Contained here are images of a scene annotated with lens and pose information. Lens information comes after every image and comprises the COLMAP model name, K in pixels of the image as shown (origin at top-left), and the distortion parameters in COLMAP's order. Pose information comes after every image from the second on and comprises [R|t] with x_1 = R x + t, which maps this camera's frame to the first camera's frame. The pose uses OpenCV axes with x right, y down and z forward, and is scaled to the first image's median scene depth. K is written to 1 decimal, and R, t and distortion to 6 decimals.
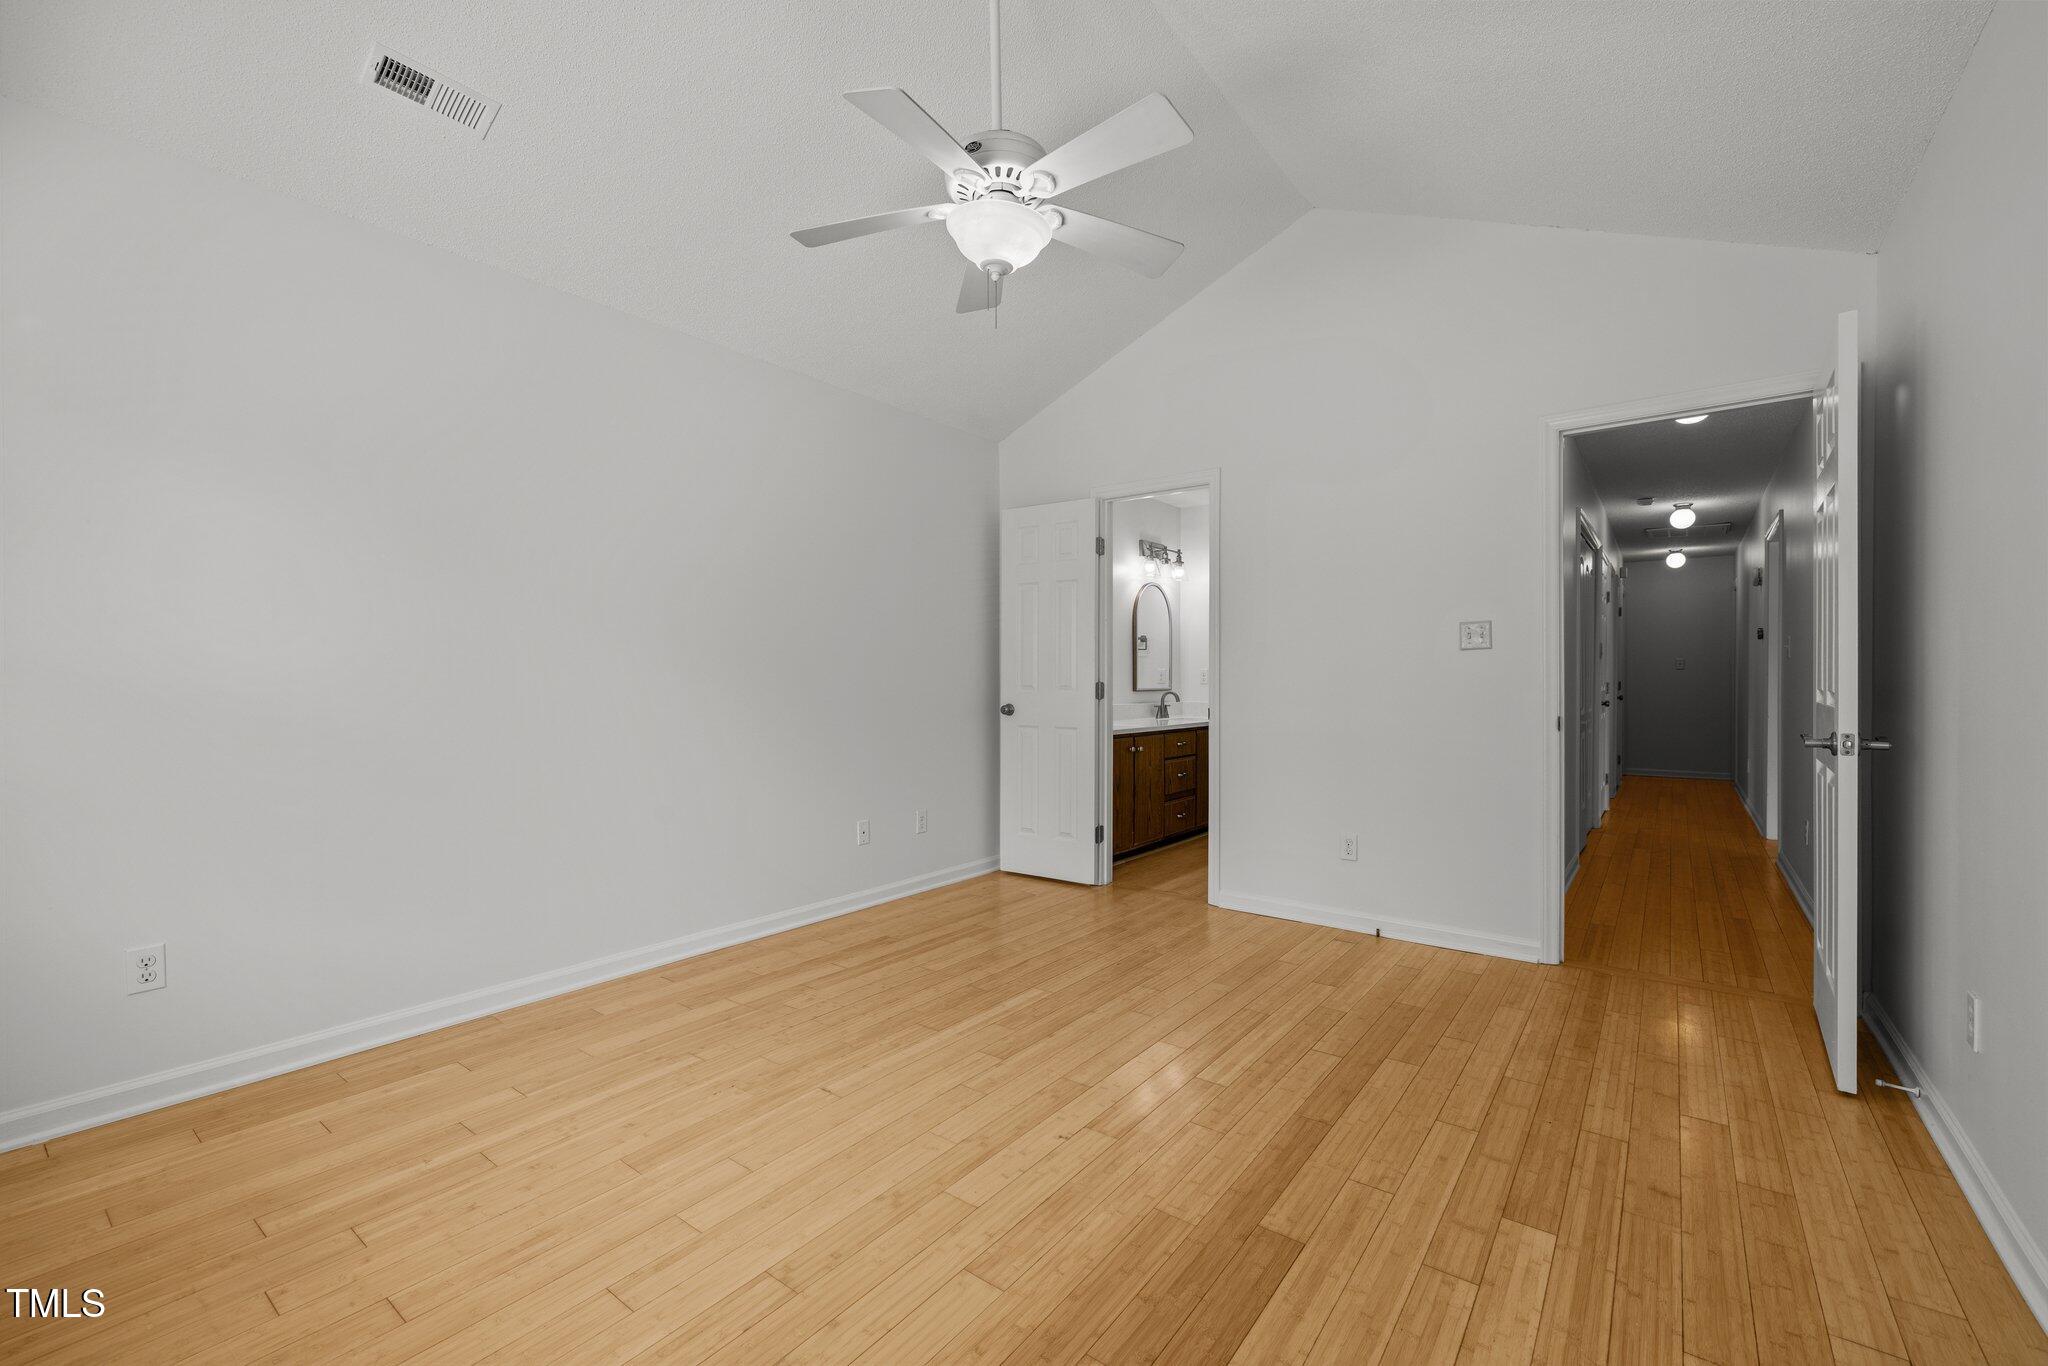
lens RADIAL K [[872.9, 0, 1022.3], [0, 872.9, 683.4], [0, 0, 1]] dist [0.000558, 0.000770]
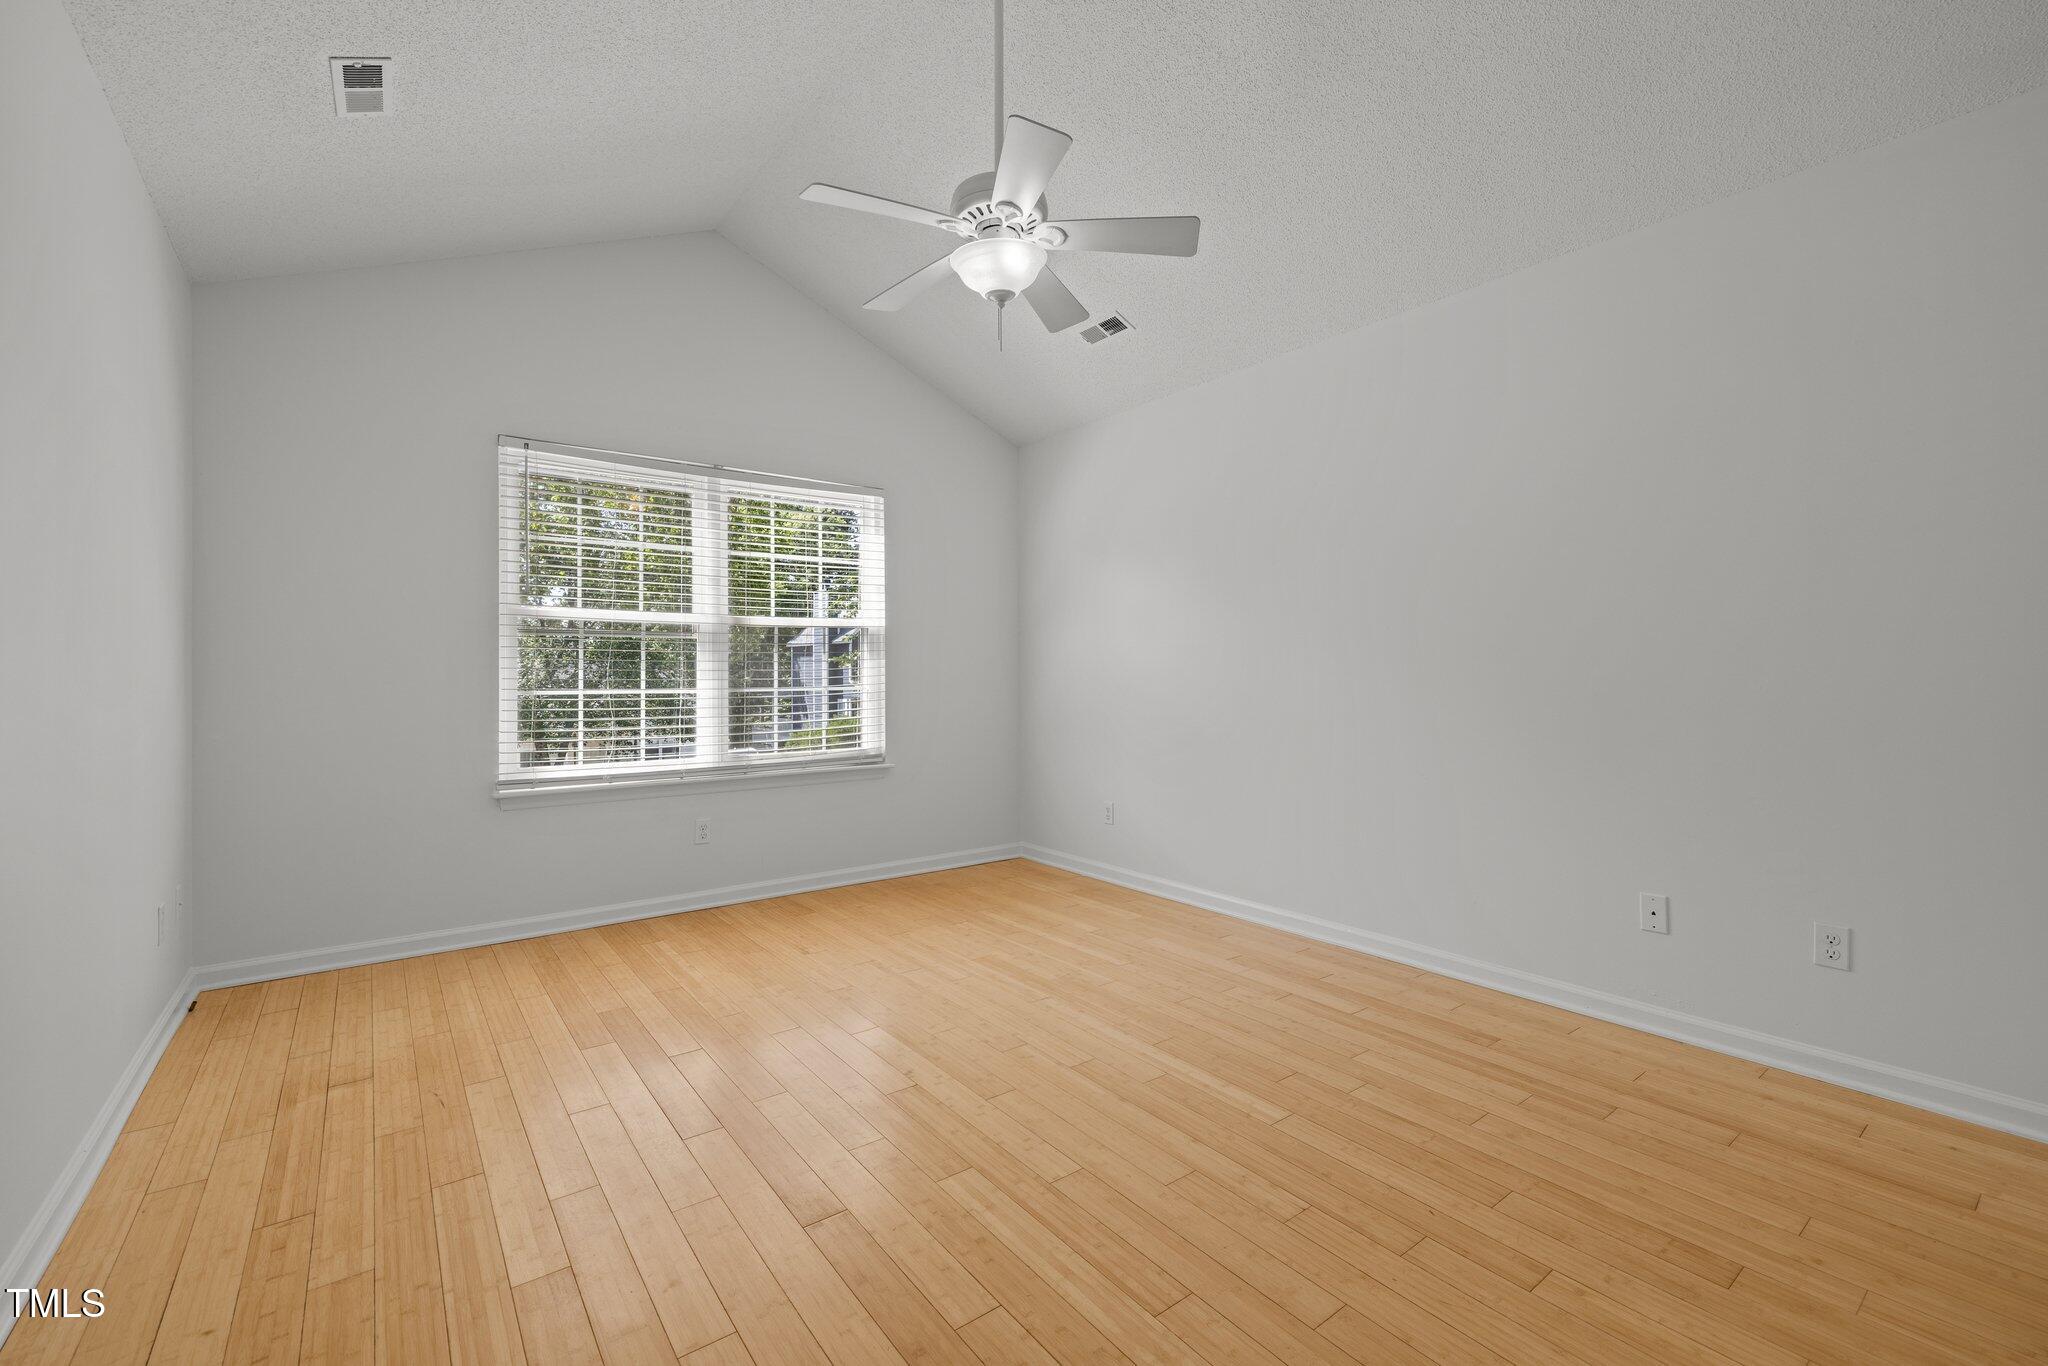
lens RADIAL K [[872.9, 0, 1020.2], [0, 872.9, 677.9], [0, 0, 1]] dist [0.000558, 0.000770]
pose [[-0.287587, 0.004673, -0.957743, 0.787199], [0.000443, 0.999989, 0.004746, -0.004987], [0.957754, 0.000941, -0.287586, 1.048129]]
